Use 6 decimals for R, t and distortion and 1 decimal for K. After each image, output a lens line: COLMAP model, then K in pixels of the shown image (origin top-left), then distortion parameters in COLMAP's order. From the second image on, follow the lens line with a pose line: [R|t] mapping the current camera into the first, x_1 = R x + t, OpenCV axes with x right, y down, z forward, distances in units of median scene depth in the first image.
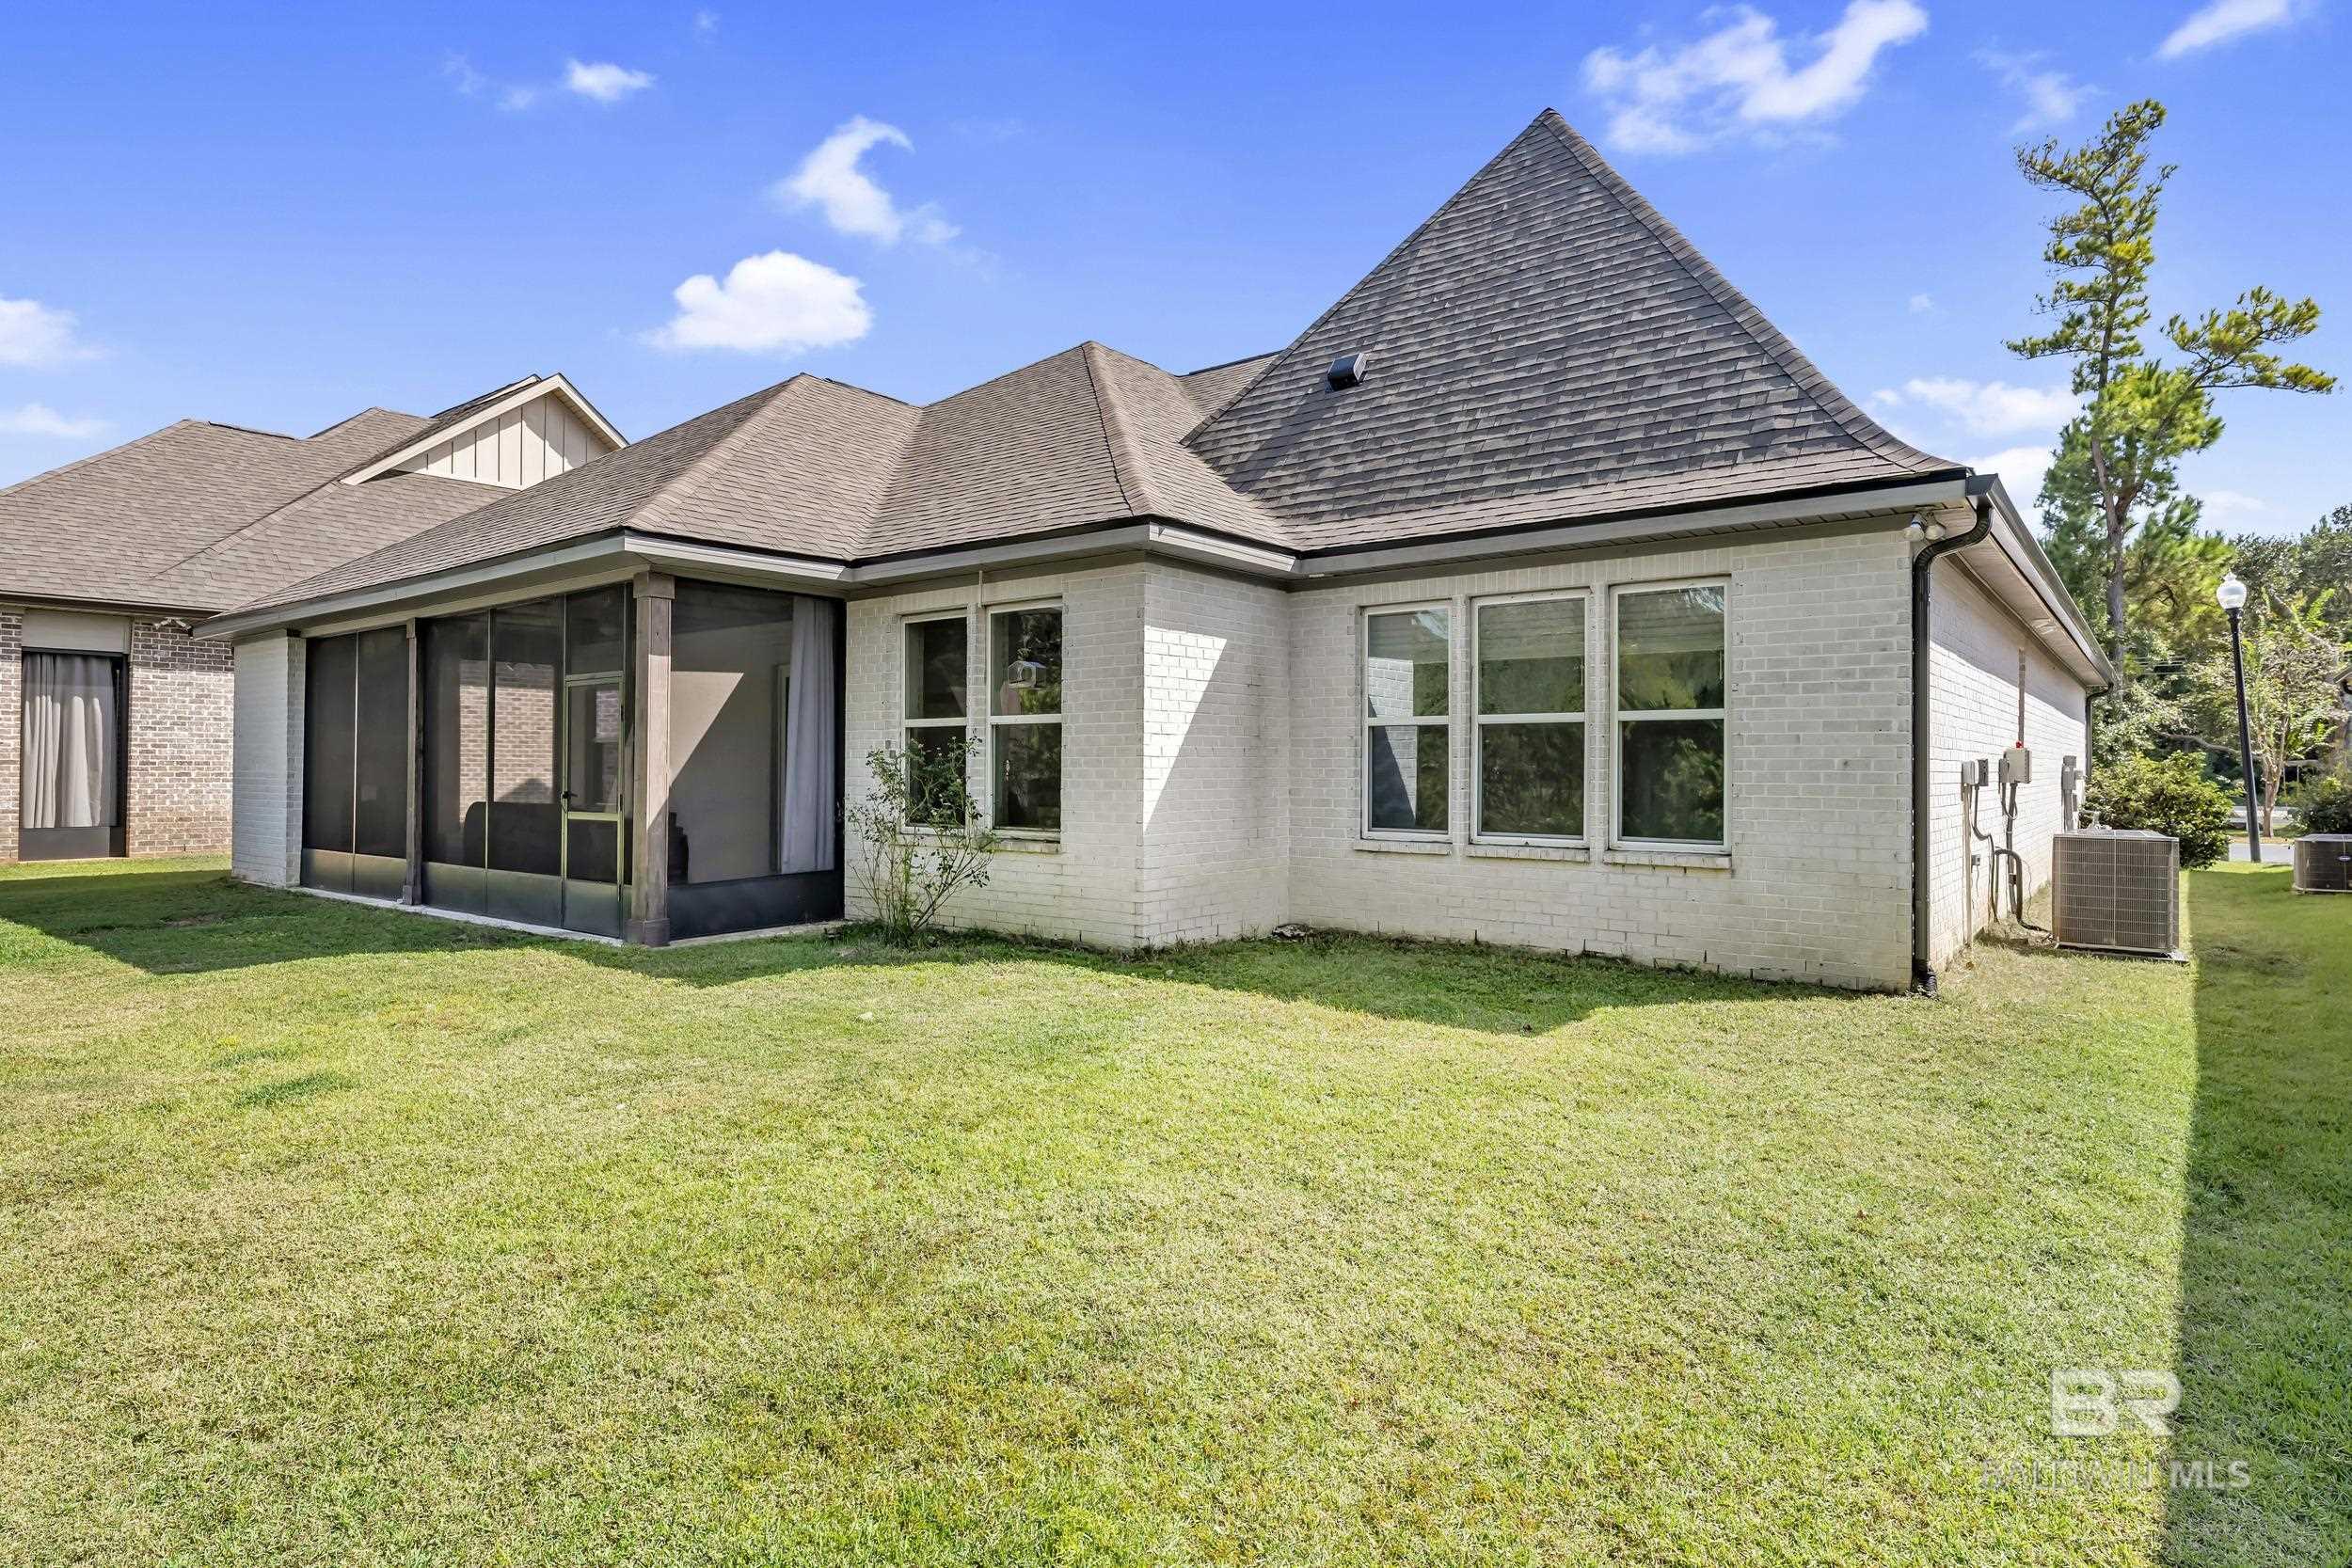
lens RADIAL K [[1207.7, 0, 1175.0], [0, 1207.7, 772.4], [0, 0, 1]] dist [-0.002258, -0.000125]
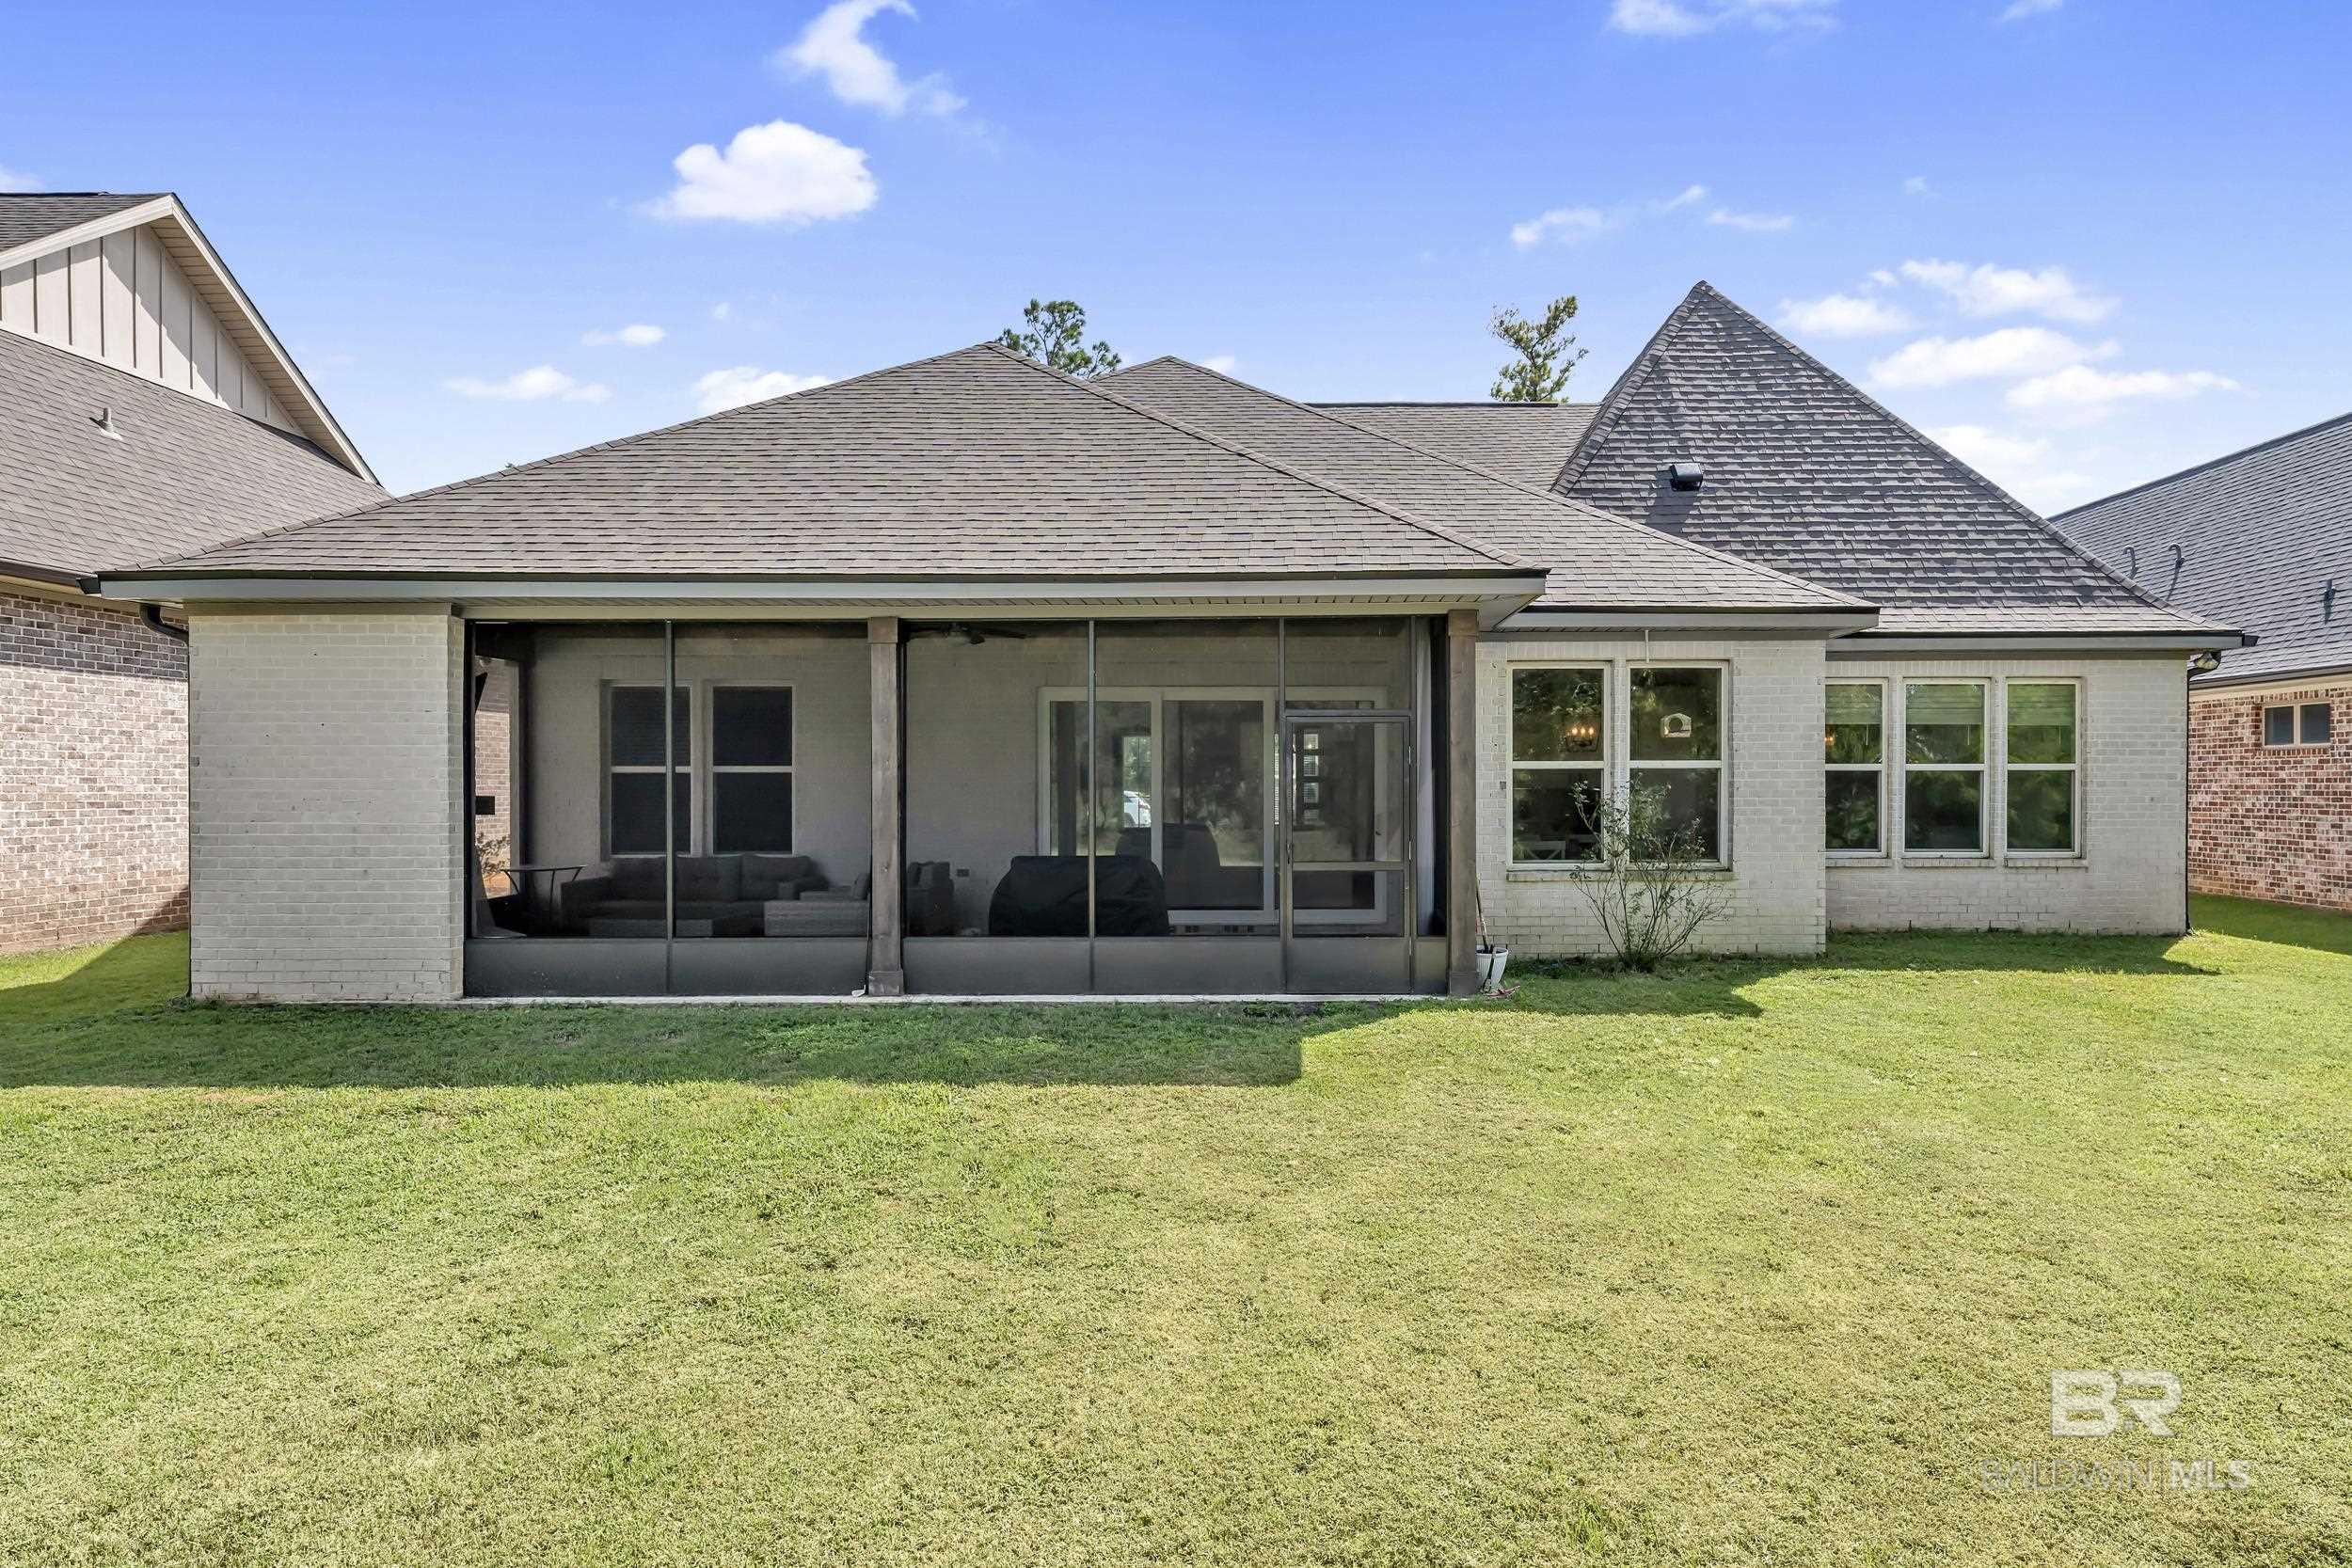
lens RADIAL K [[1266.2, 0, 1187.1], [0, 1266.2, 792.3], [0, 0, 1]] dist [0.006124, 0.000791]
pose [[0.802443, -0.010031, 0.596644, -1.295806], [0.005885, 0.999943, 0.008896, -0.033588], [-0.596699, -0.003627, 0.802457, 0.335384]]
